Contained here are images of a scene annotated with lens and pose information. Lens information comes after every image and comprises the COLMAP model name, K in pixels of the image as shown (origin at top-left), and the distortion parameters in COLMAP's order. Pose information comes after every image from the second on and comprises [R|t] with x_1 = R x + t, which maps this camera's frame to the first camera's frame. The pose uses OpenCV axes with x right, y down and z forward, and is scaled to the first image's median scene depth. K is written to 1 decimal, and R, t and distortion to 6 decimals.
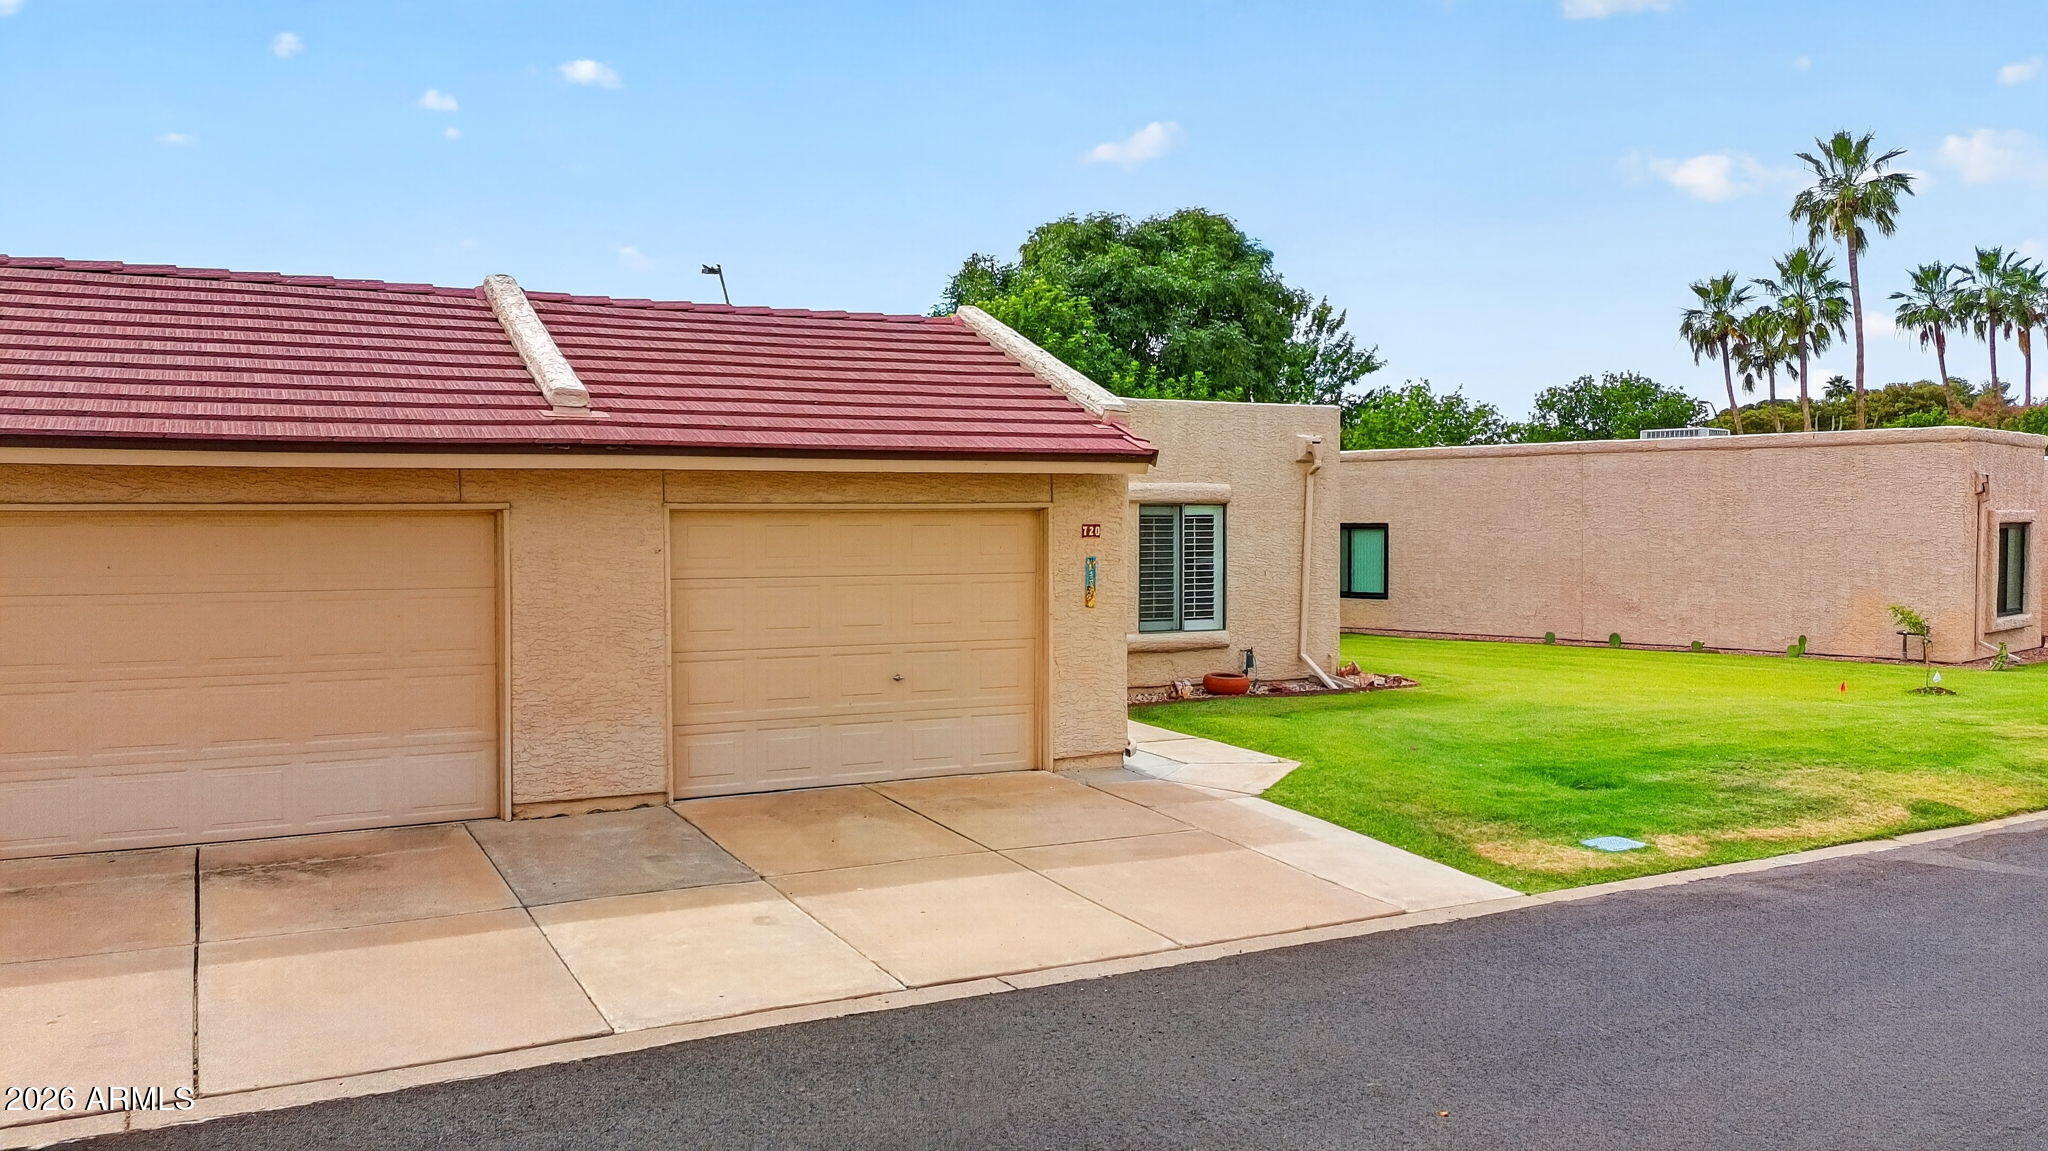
lens RADIAL K [[1607.7, 0, 1024.0], [0, 1607.7, 575.5], [0, 0, 1]] dist [0.068273, -0.069911]
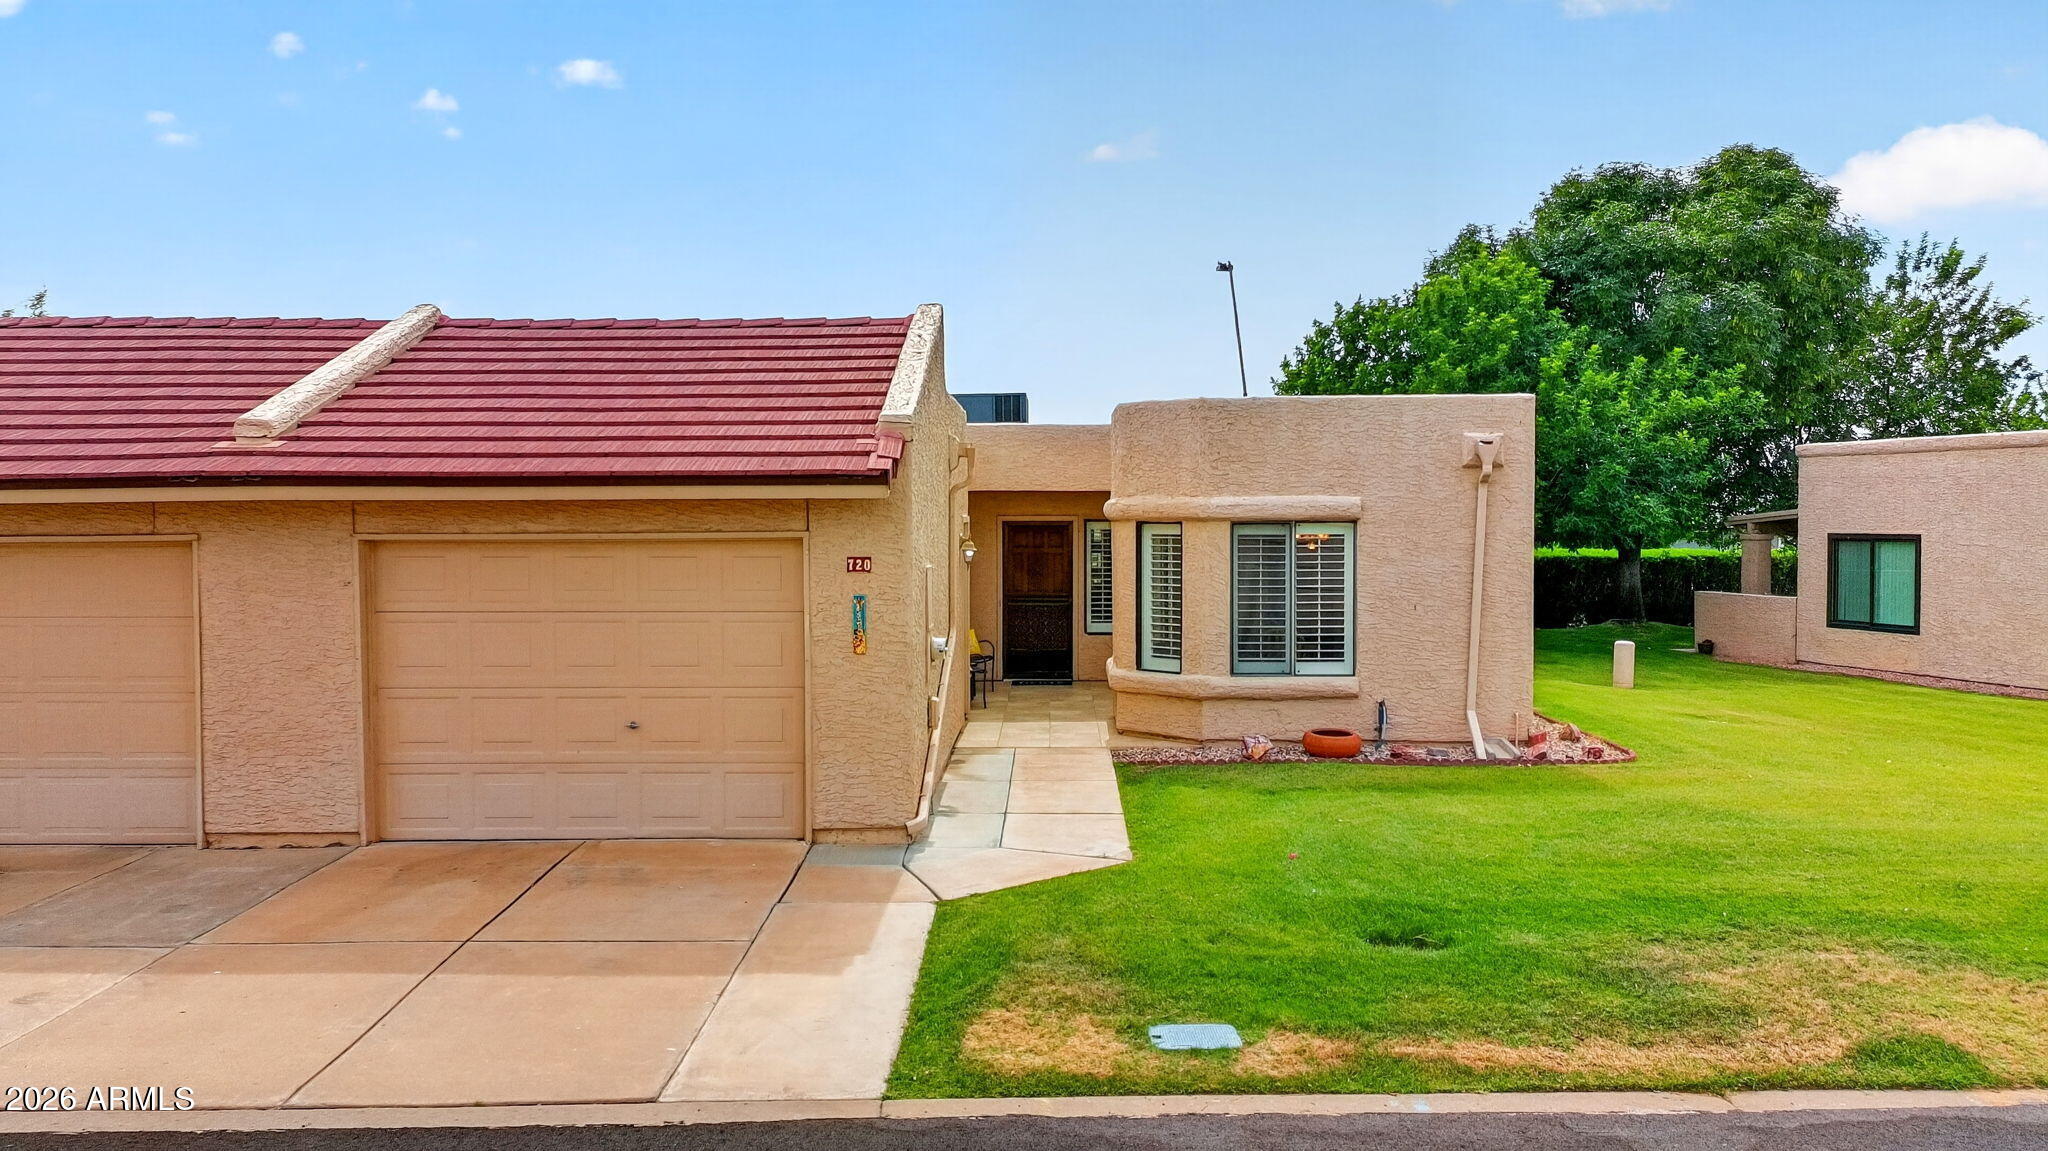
lens RADIAL K [[1595.1, 0, 1024.0], [0, 1595.1, 575.5], [0, 0, 1]] dist [0.077127, -0.070668]
pose [[0.880851, 0.018194, -0.473044, 0.365624], [-0.015961, 0.999834, 0.008735, -0.021710], [0.473125, -0.000144, 0.880996, 0.210780]]
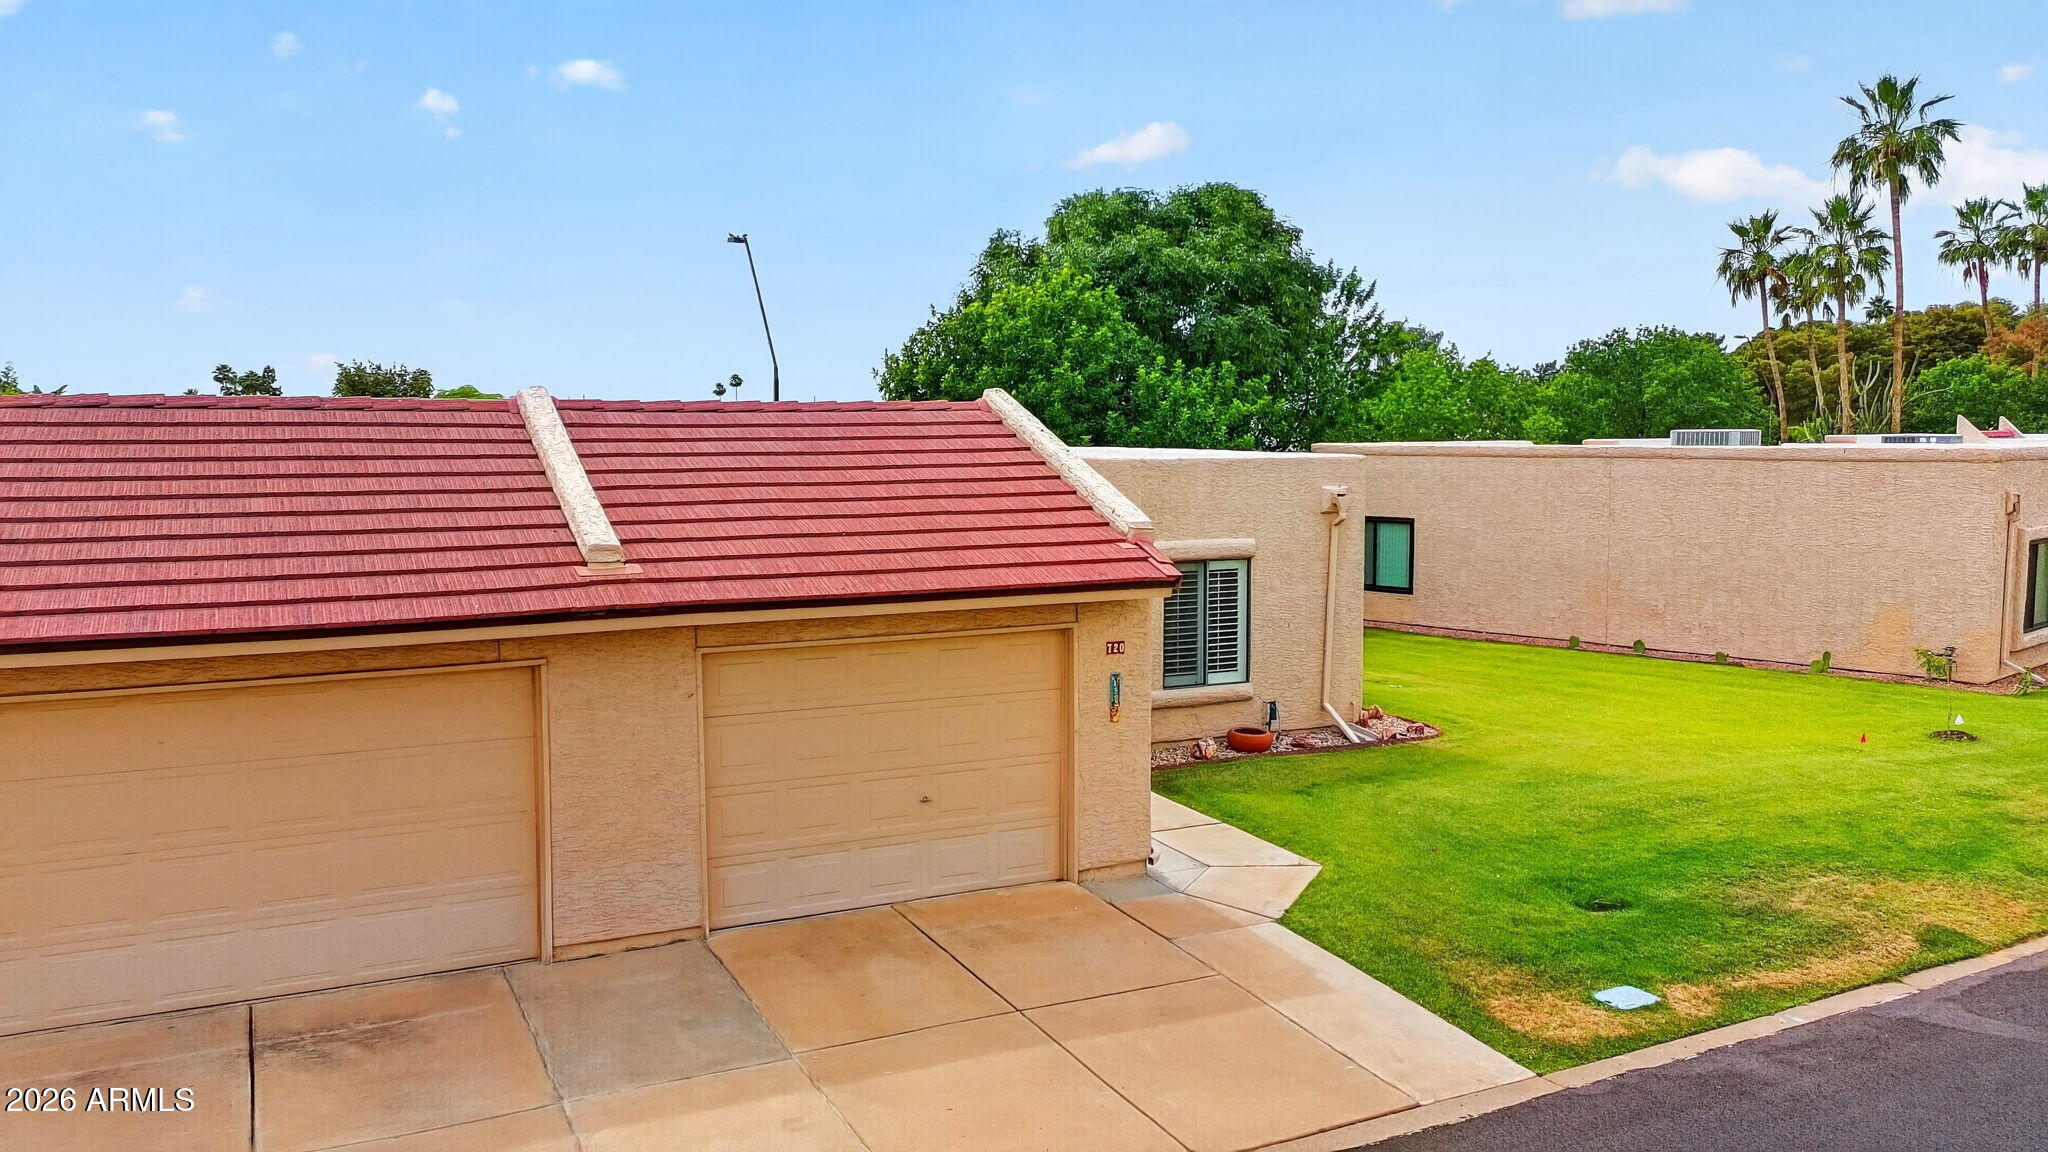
lens RADIAL K [[1607.7, 0, 1024.0], [0, 1607.7, 576.0], [0, 0, 1]] dist [0.068273, -0.069911]
pose [[0.999866, 0.002255, -0.016243, 0.000279], [-0.001286, 0.998232, 0.059432, -0.094133], [0.016349, -0.059403, 0.998100, -0.007745]]
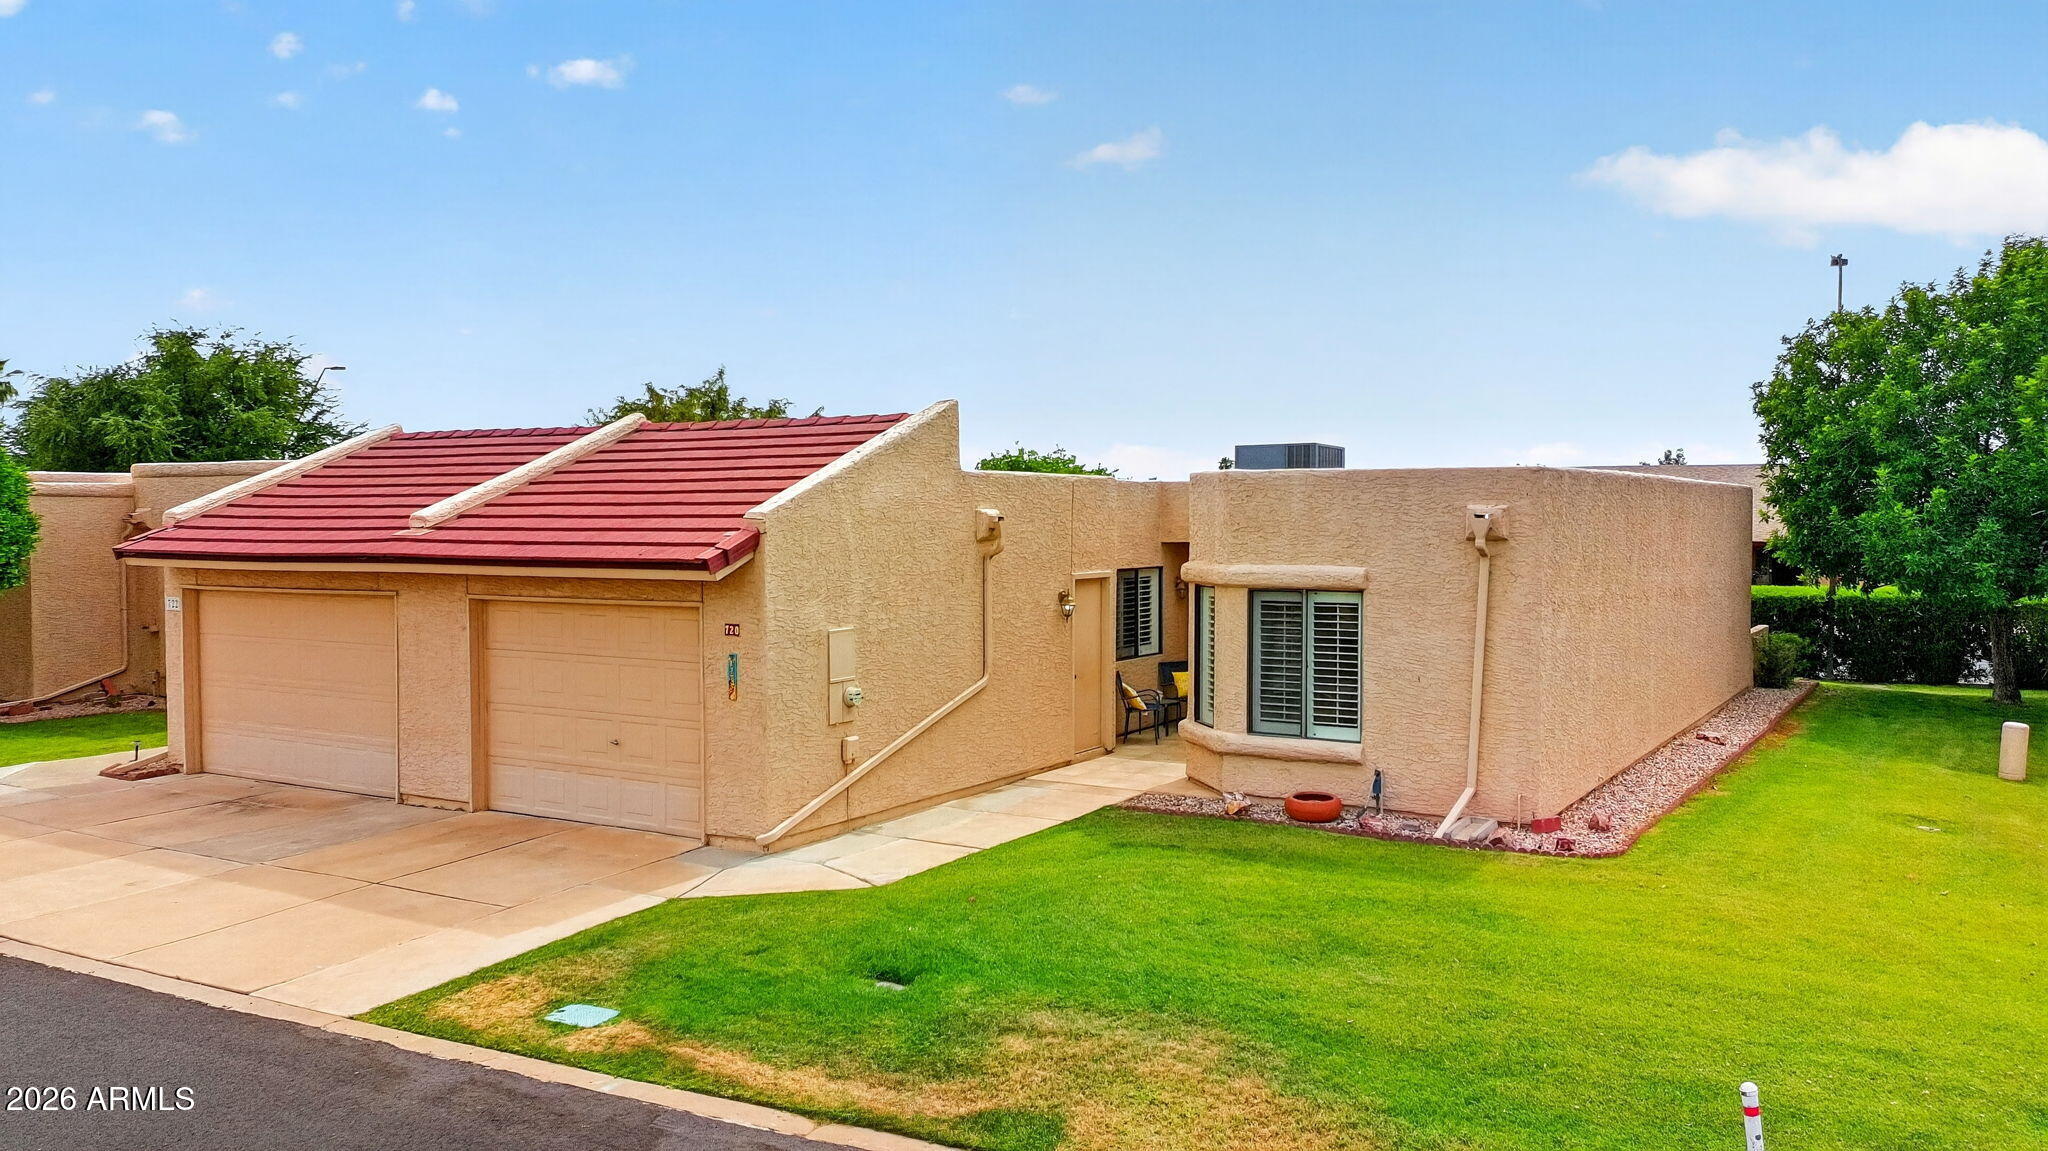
lens RADIAL K [[1595.1, 0, 1024.0], [0, 1595.1, 575.5], [0, 0, 1]] dist [0.077127, -0.070668]
pose [[0.513657, 0.036504, -0.857219, 0.748844], [-0.030970, 0.999232, 0.023994, -0.067748], [0.857436, 0.014223, 0.514393, 0.435241]]
